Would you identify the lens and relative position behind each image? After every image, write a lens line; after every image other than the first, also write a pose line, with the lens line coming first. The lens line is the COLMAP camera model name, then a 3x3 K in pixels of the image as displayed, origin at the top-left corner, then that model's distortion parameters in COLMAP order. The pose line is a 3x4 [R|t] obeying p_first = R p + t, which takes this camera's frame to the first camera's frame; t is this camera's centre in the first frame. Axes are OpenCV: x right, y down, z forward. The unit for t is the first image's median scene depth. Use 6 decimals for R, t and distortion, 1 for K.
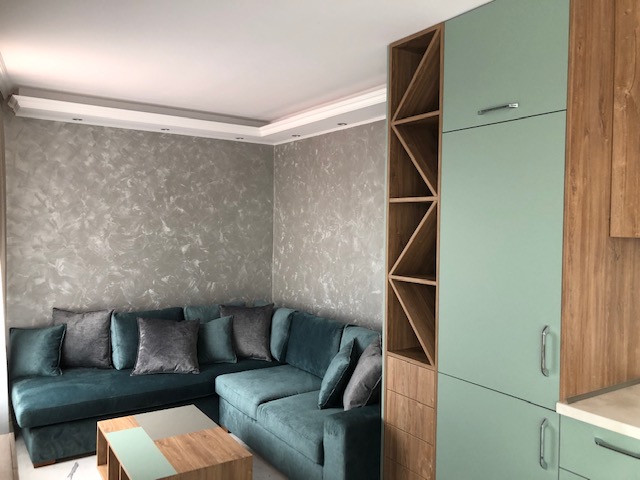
lens RADIAL K [[524.9, 0, 320.9], [0, 524.9, 238.0], [0, 0, 1]] dist [0.019598, -0.030683]
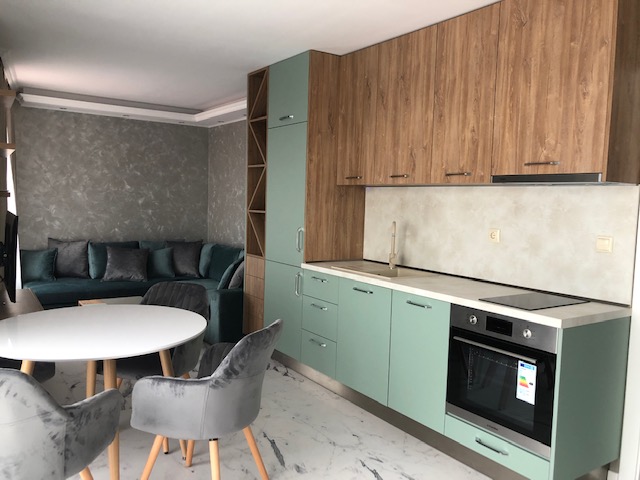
lens RADIAL K [[524.9, 0, 319.7], [0, 524.9, 241.9], [0, 0, 1]] dist [0.019598, -0.030683]
pose [[0.999648, 0.012847, 0.023228, 0.218641], [-0.014114, 0.998374, 0.055234, 0.051925], [-0.022481, -0.055542, 0.998203, -0.492750]]
